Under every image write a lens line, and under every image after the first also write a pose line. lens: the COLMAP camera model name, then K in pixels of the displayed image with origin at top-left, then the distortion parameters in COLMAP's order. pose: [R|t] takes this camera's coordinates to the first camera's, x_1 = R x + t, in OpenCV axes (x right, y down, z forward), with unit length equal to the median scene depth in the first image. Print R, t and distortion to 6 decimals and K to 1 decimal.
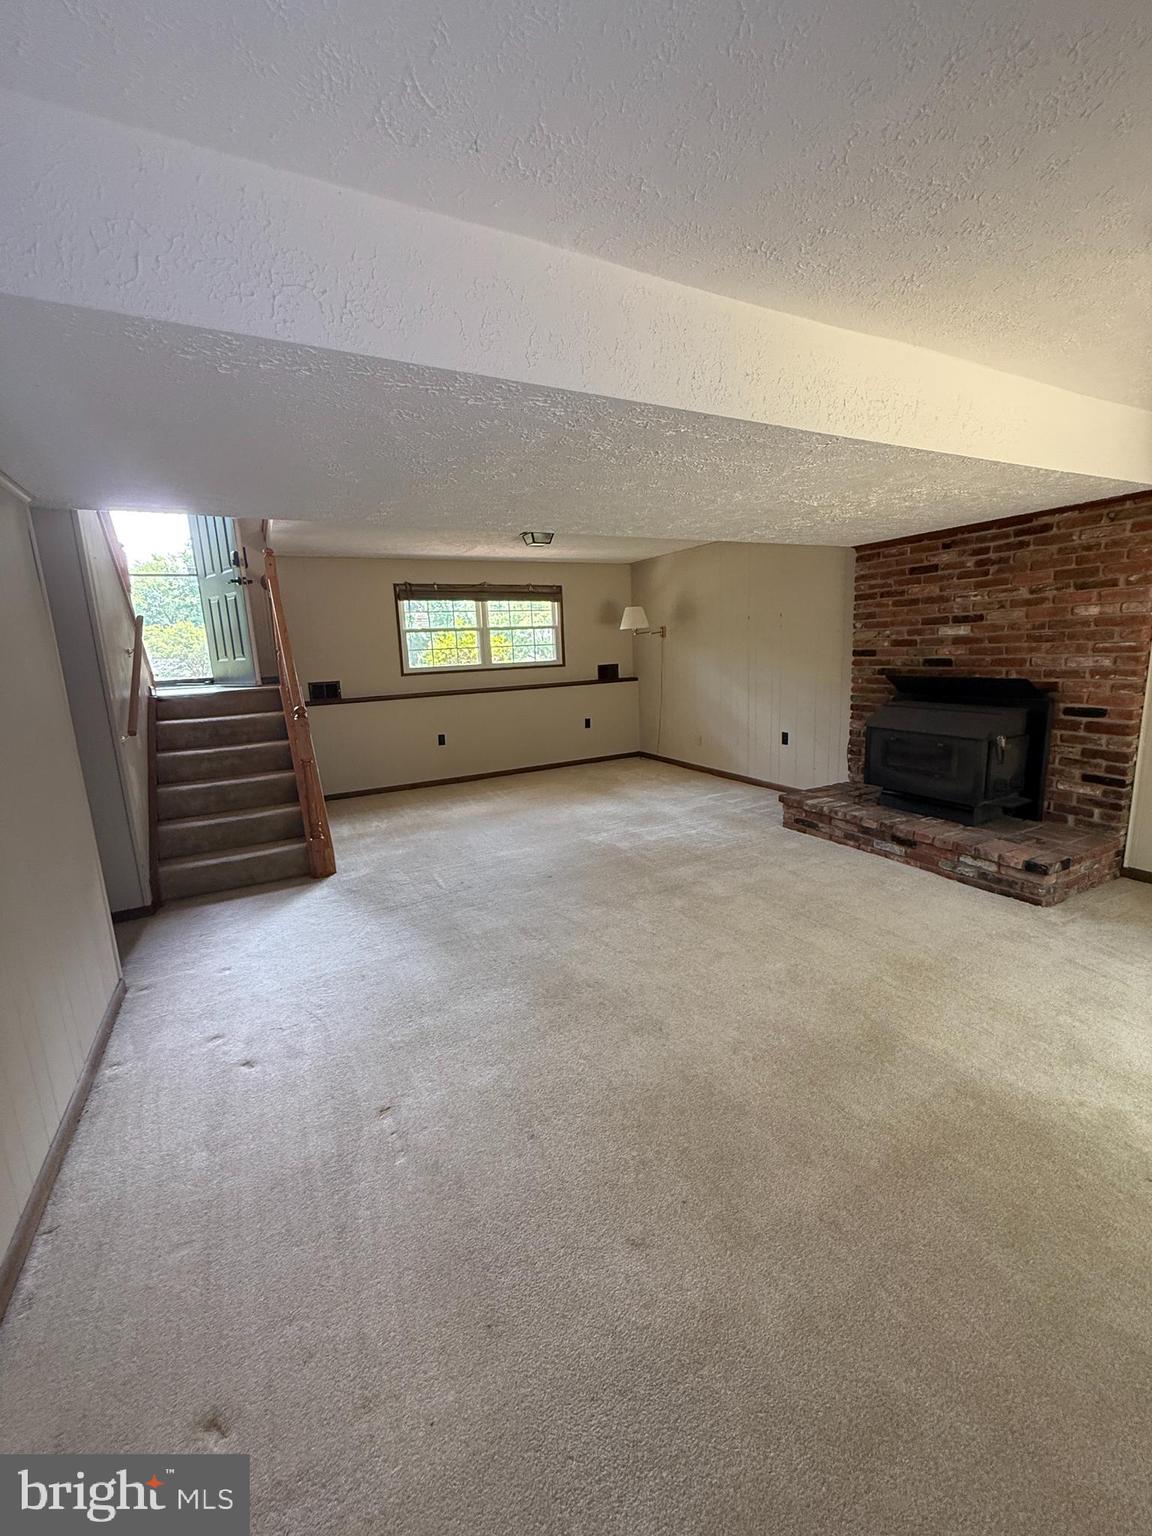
lens RADIAL K [[612.7, 0, 576.0], [0, 612.7, 768.0], [0, 0, 1]] dist [0.000458, 0.000052]
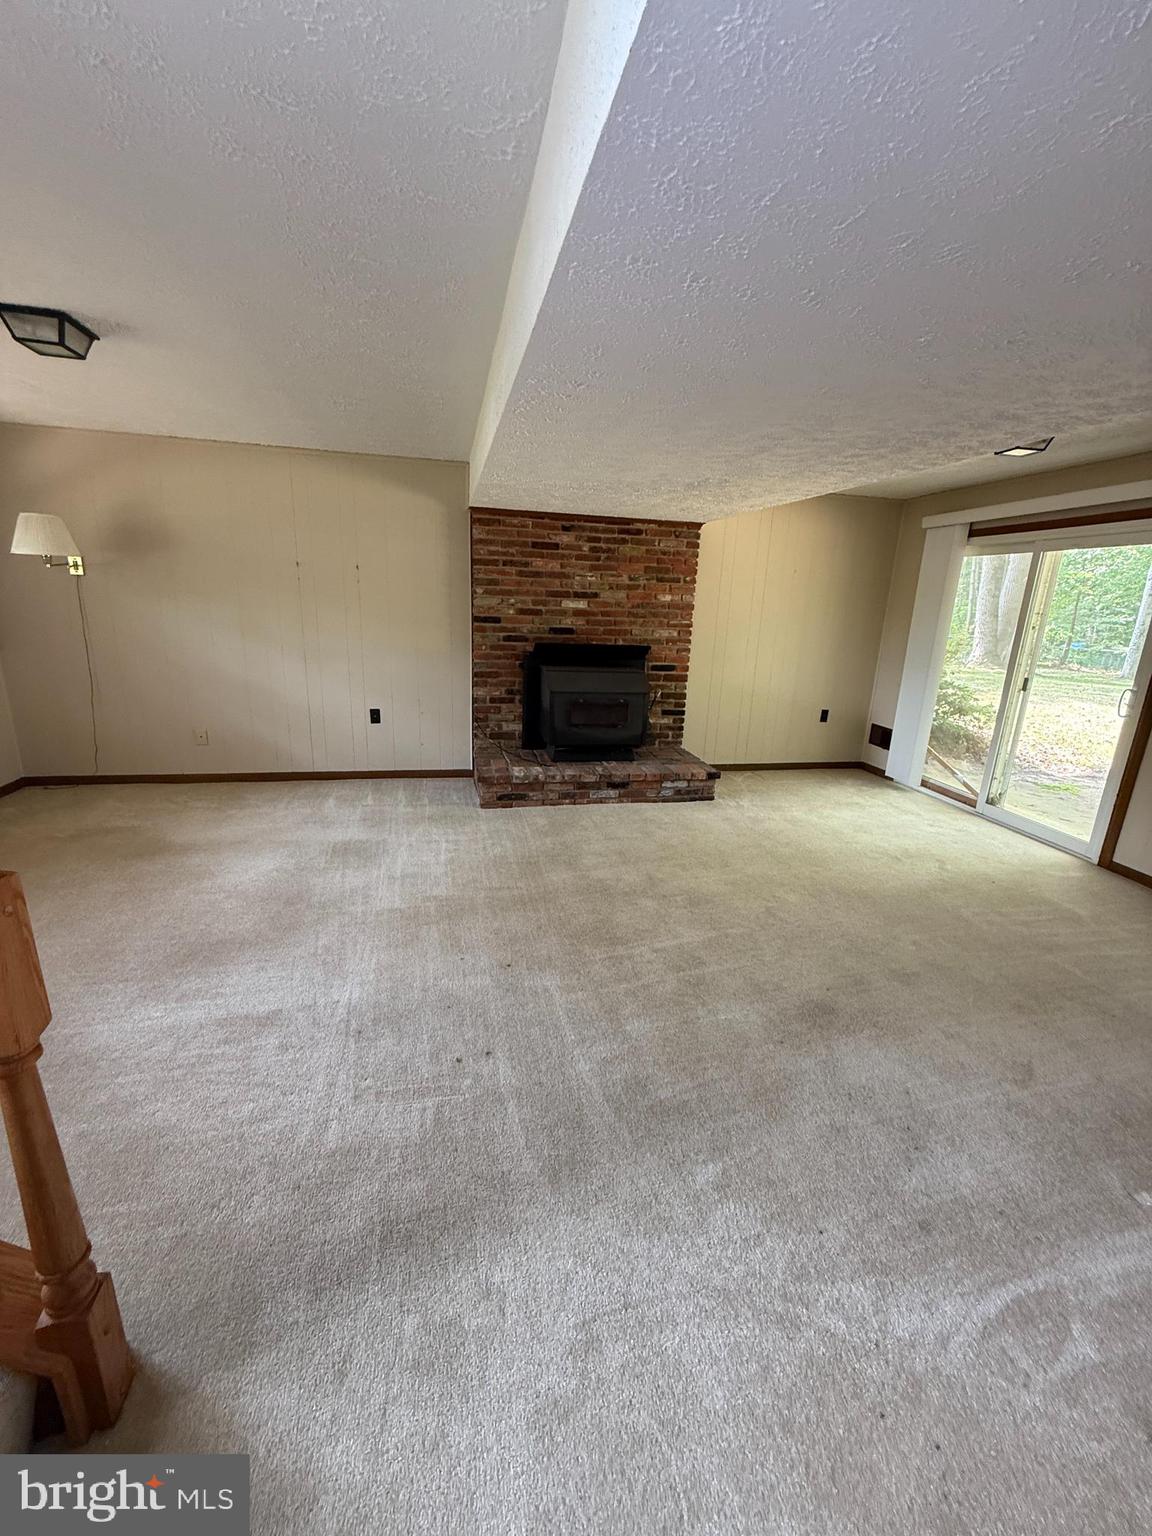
lens RADIAL K [[612.7, 0, 576.0], [0, 612.7, 768.0], [0, 0, 1]] dist [0.000458, 0.000052]
pose [[0.262036, -0.207917, 0.942395, -0.580804], [0.137705, 0.974579, 0.176729, -0.129428], [-0.955183, 0.083463, 0.284006, 0.714516]]
